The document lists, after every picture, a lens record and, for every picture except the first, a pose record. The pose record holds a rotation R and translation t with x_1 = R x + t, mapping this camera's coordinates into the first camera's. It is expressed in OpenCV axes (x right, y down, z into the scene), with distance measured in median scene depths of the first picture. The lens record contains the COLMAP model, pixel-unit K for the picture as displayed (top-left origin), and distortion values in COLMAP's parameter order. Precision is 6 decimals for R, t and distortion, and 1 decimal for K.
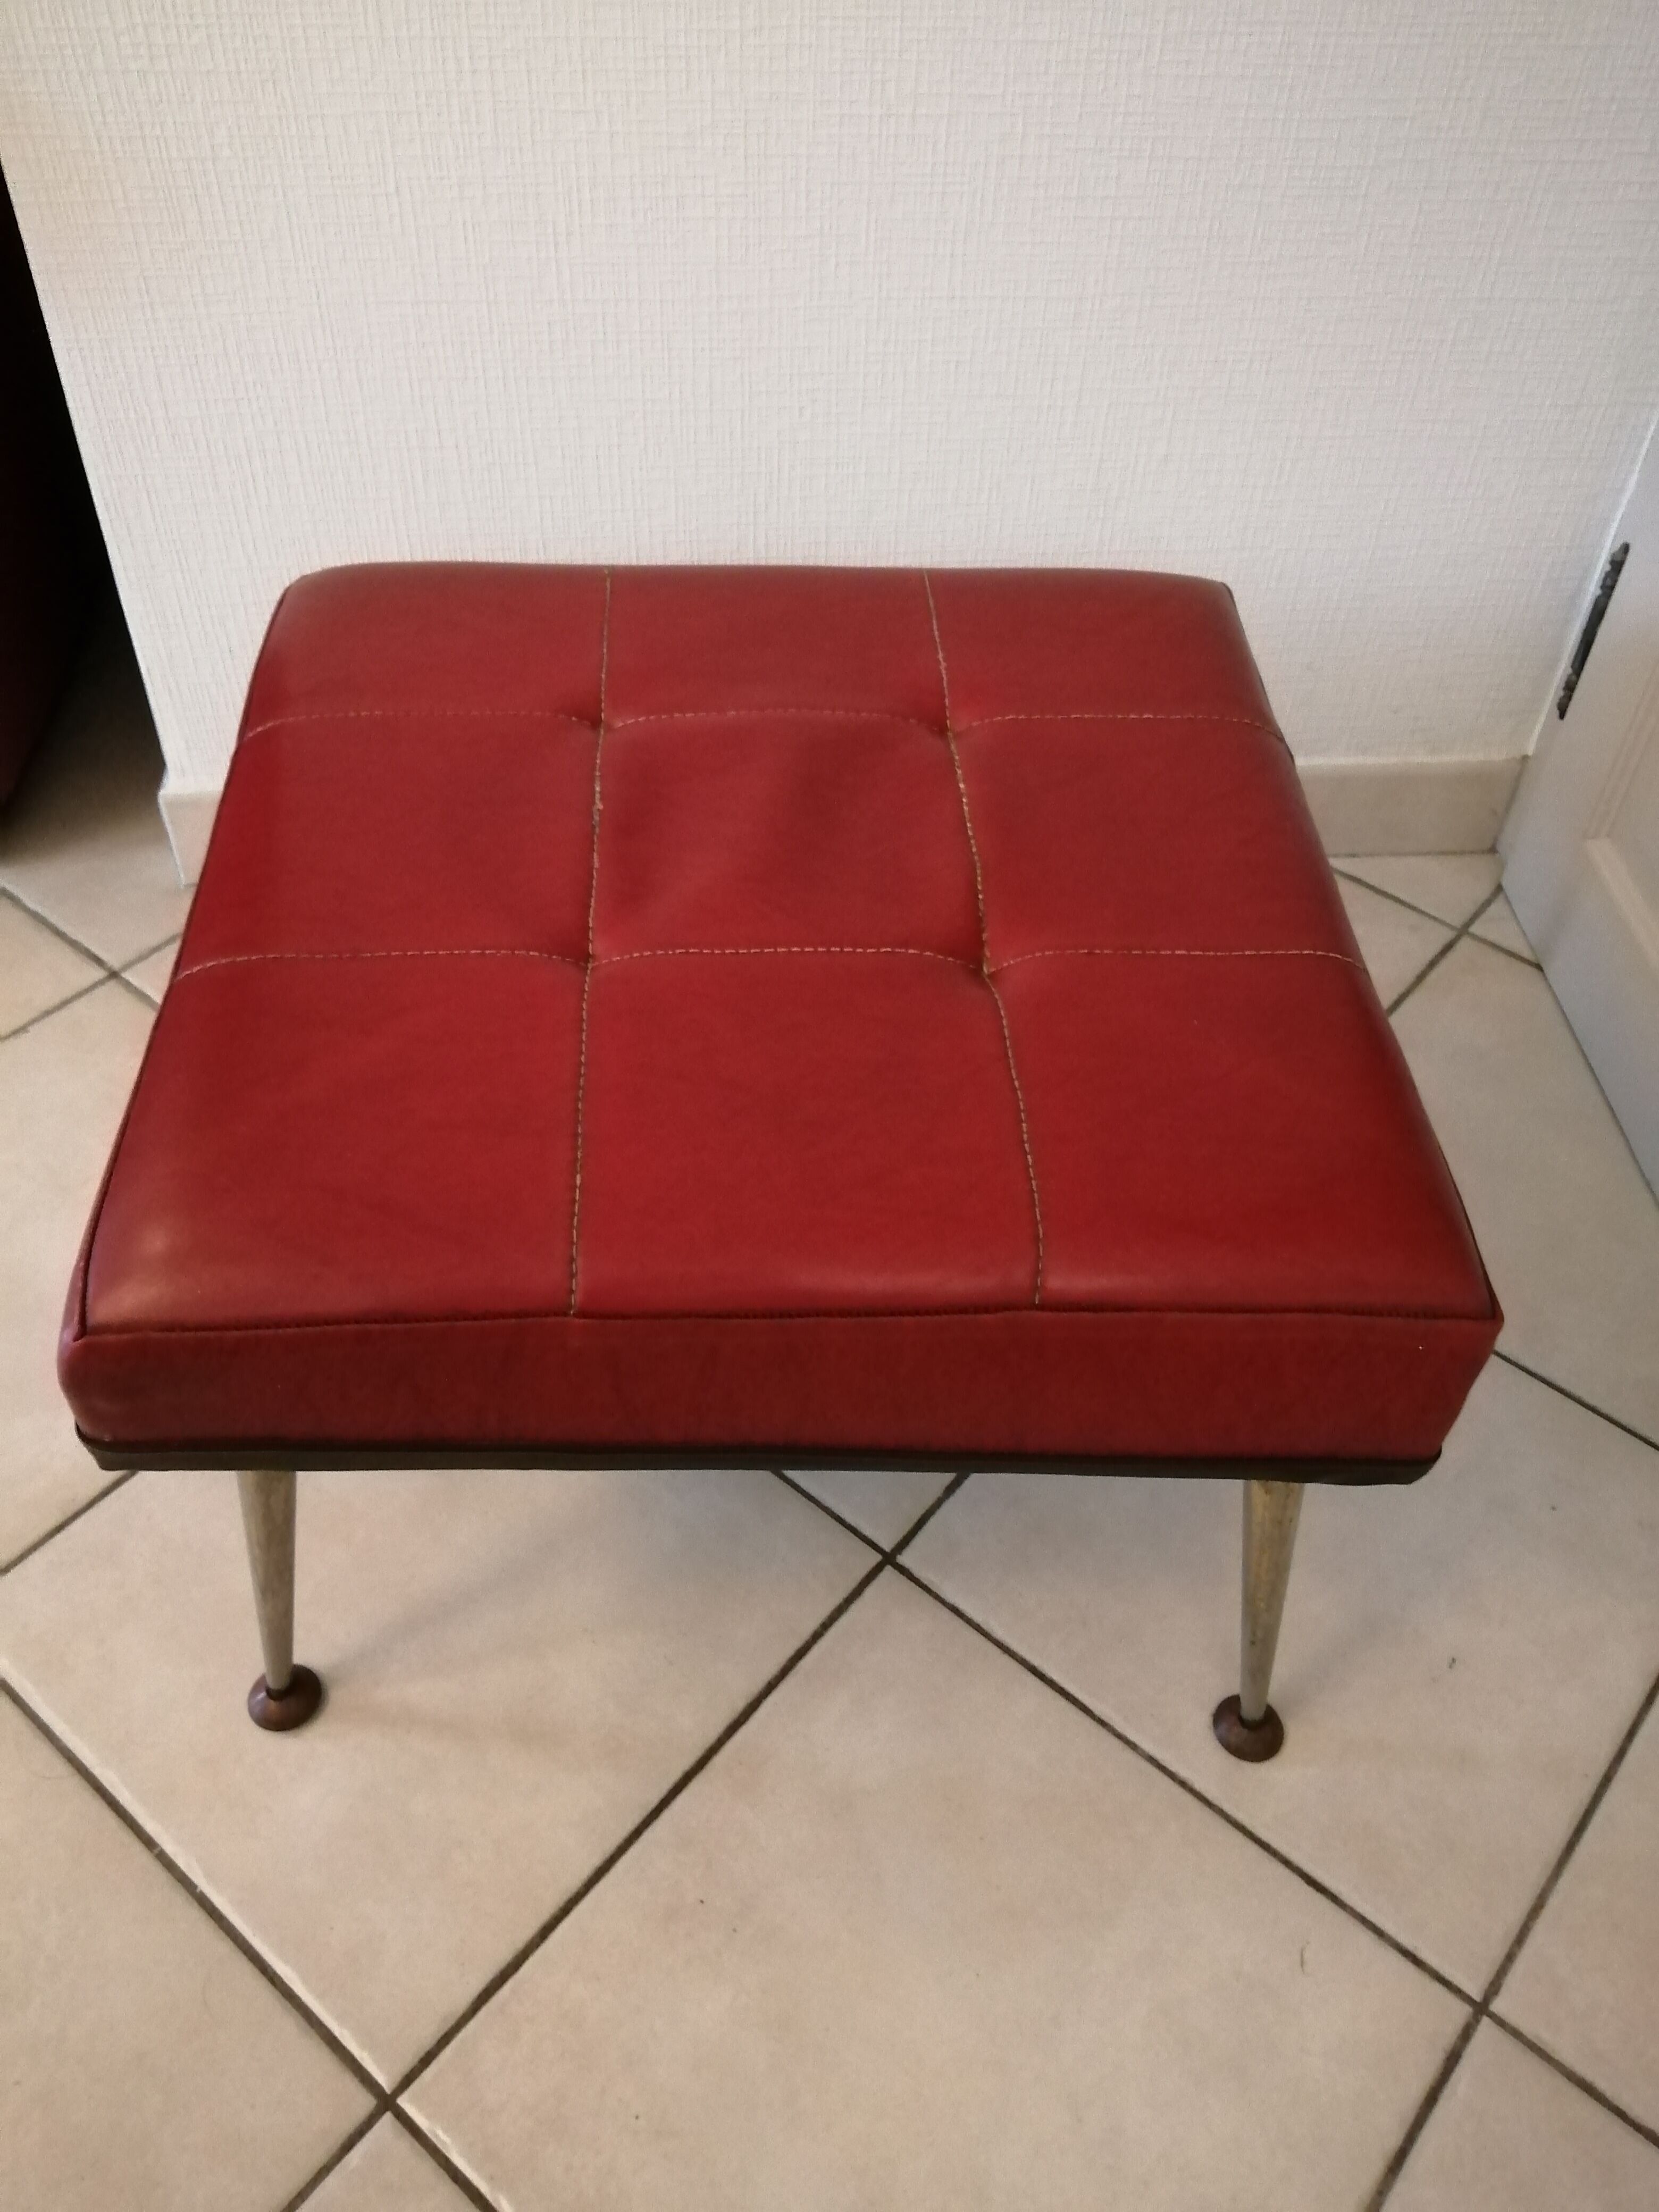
lens RADIAL K [[1774.6, 0, 829.5], [0, 1774.6, 1106.0], [0, 0, 1]] dist [0.011614, -0.051150]
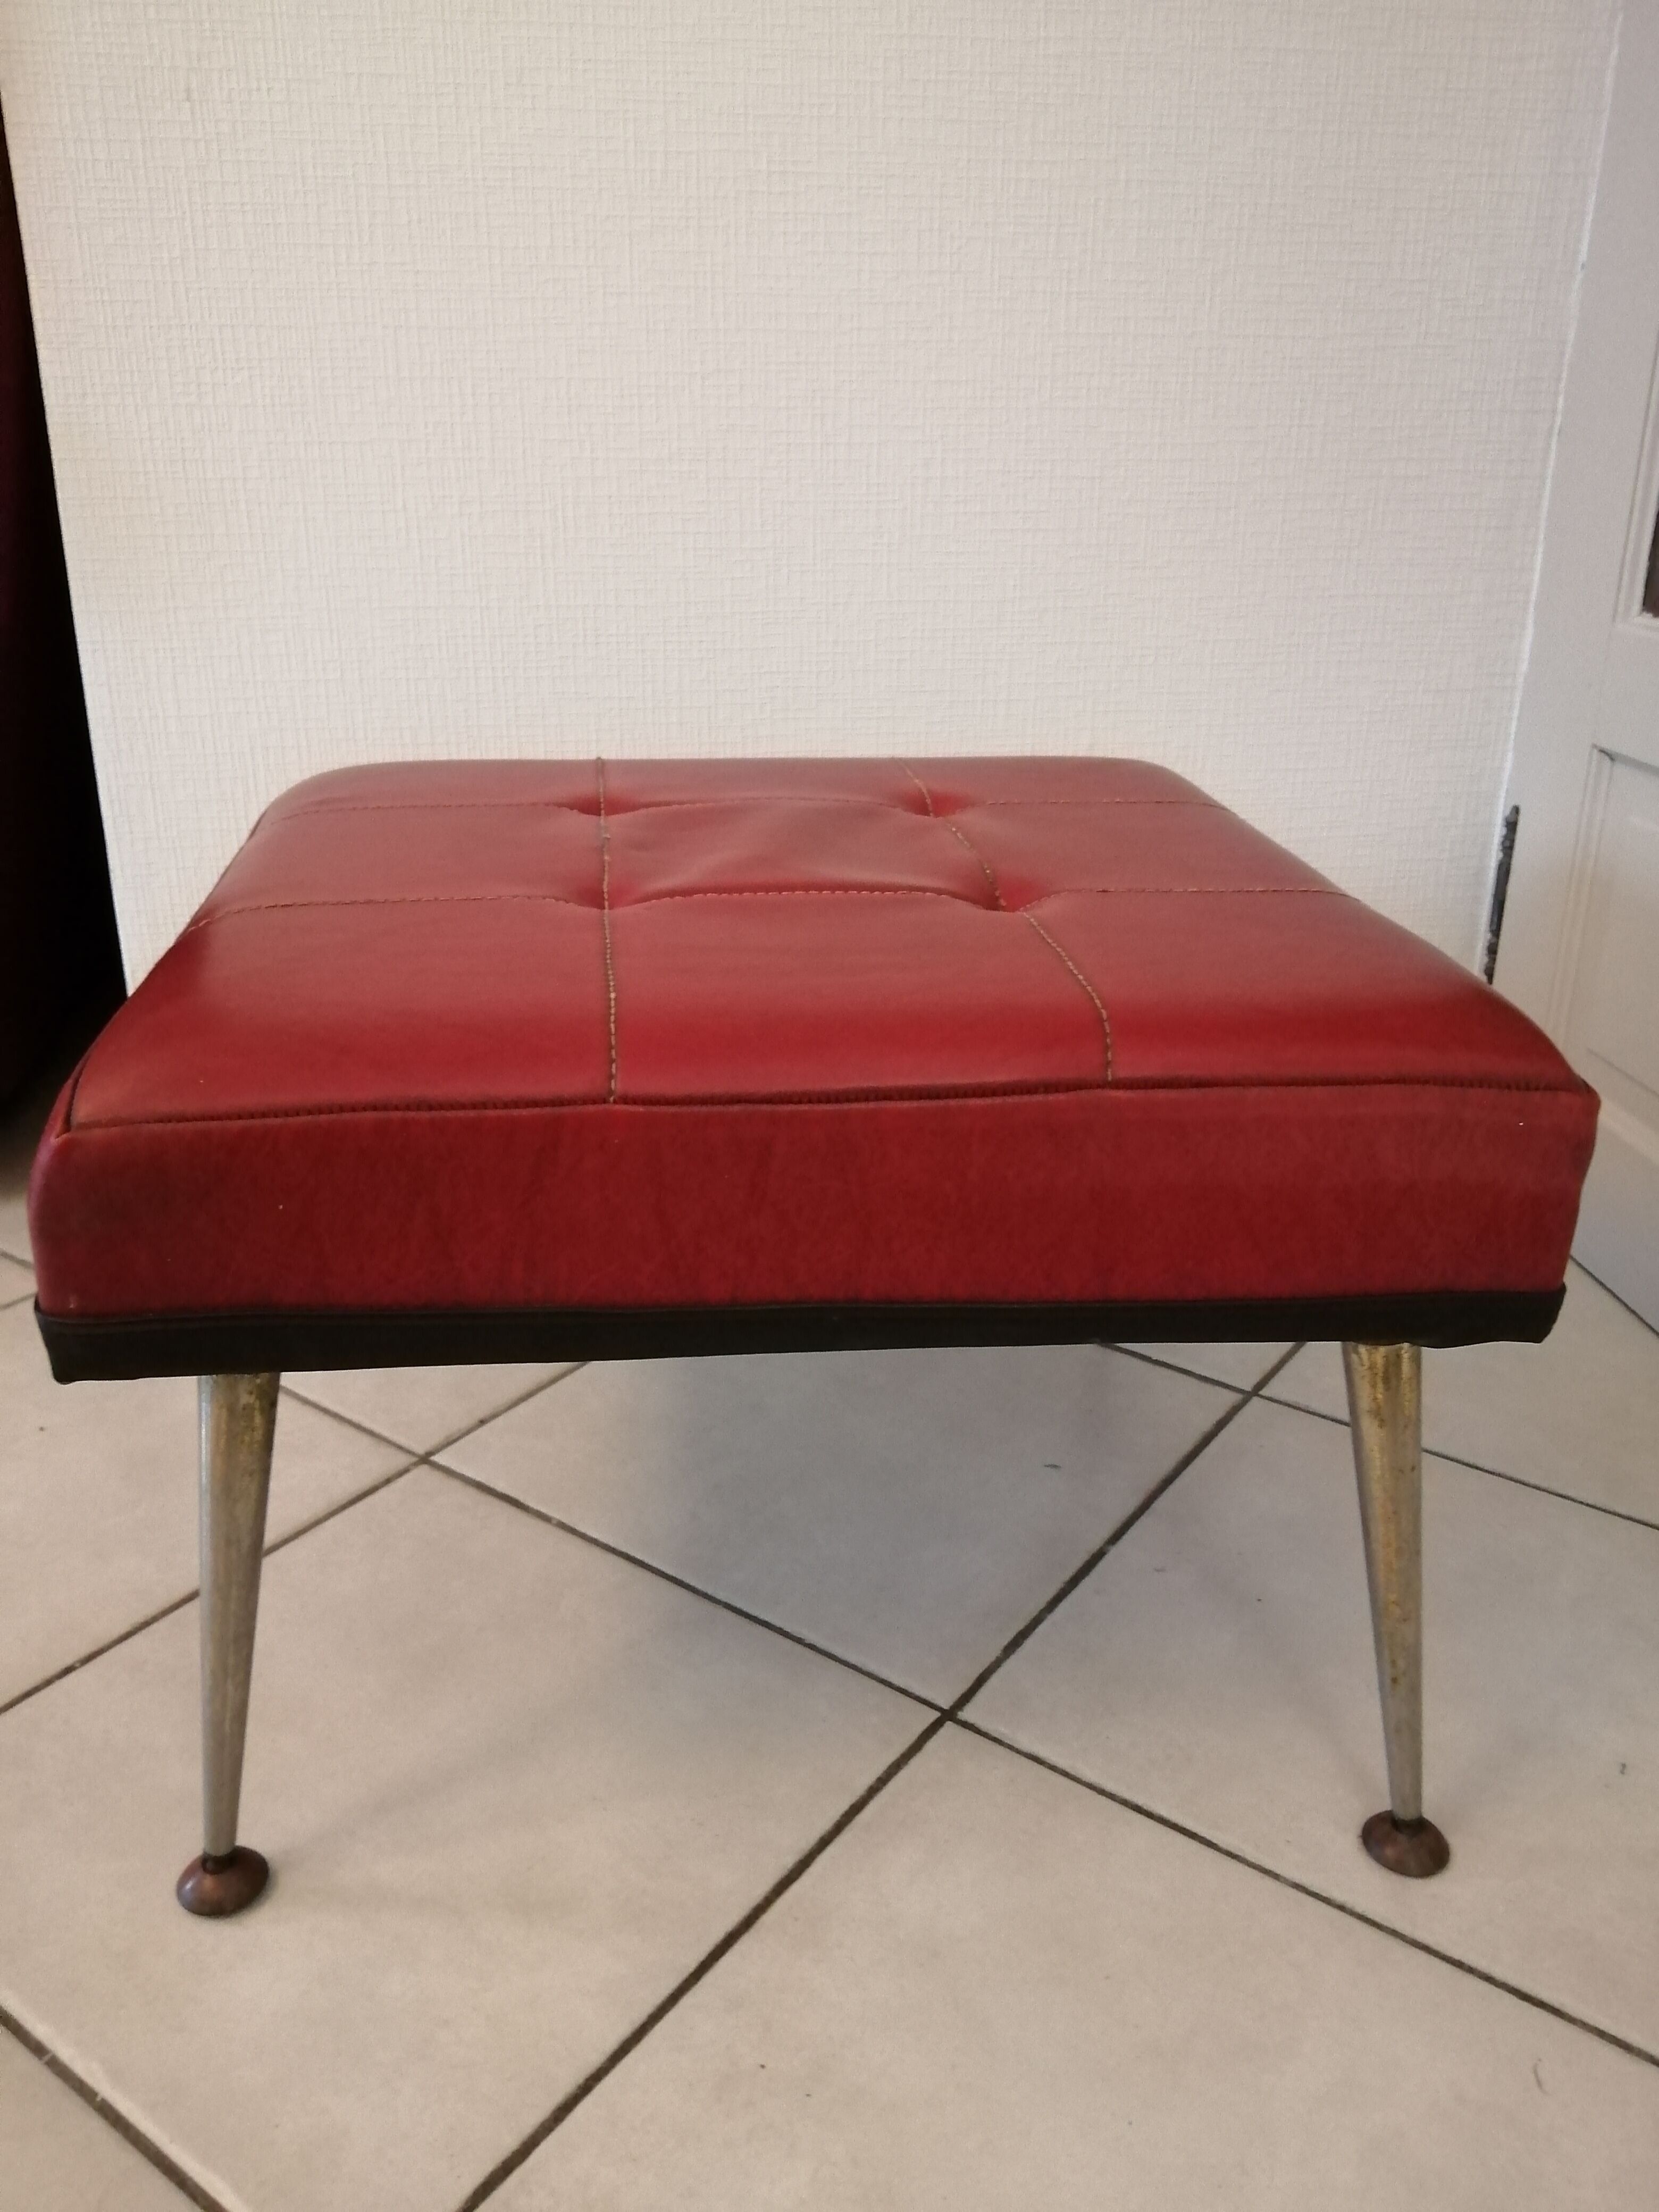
lens RADIAL K [[1774.6, 0, 829.5], [0, 1774.6, 1106.0], [0, 0, 1]] dist [0.011614, -0.051150]
pose [[0.997093, -0.050876, 0.056725, -0.059312], [0.069680, 0.910041, -0.408619, 0.349324], [-0.030833, 0.411384, 0.910940, 0.113926]]
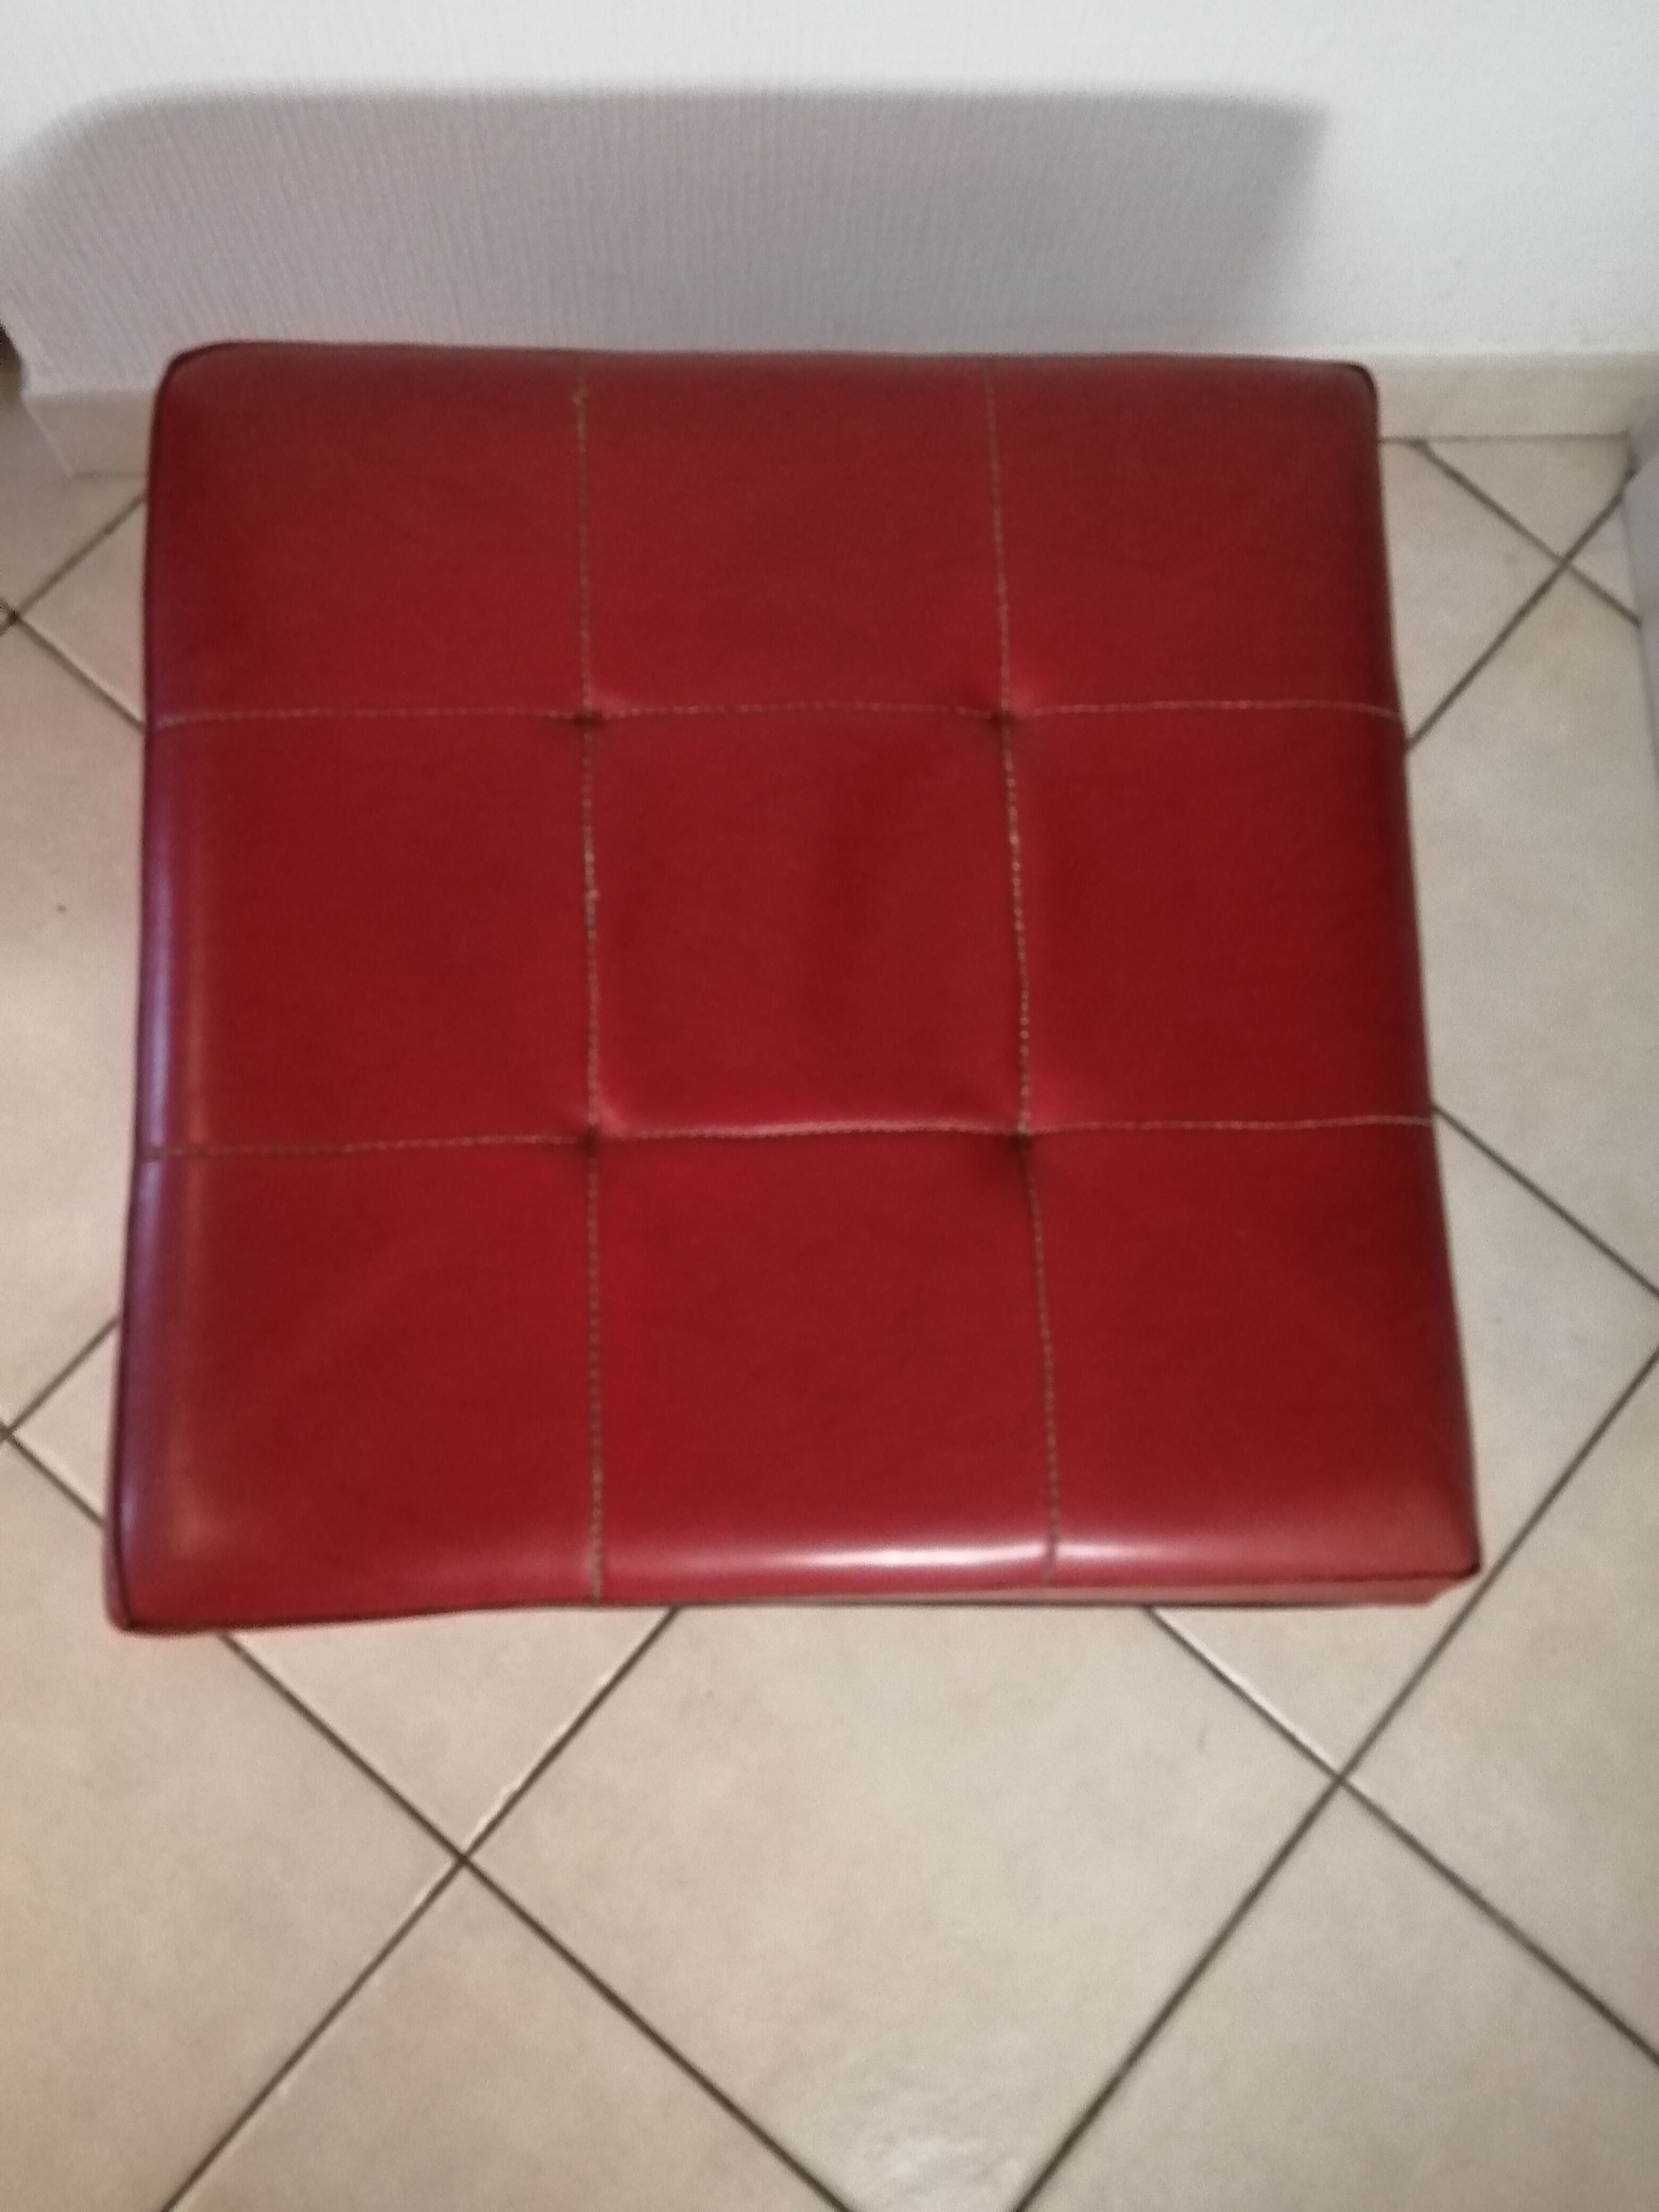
lens RADIAL K [[1738.8, 0, 829.5], [0, 1738.8, 1106.0], [0, 0, 1]] dist [0.006655, -0.008192]
pose [[0.999276, 0.024774, 0.028882, -0.032347], [-0.036464, 0.840435, 0.540684, -0.474895], [-0.010879, -0.541346, 0.840730, 0.206413]]
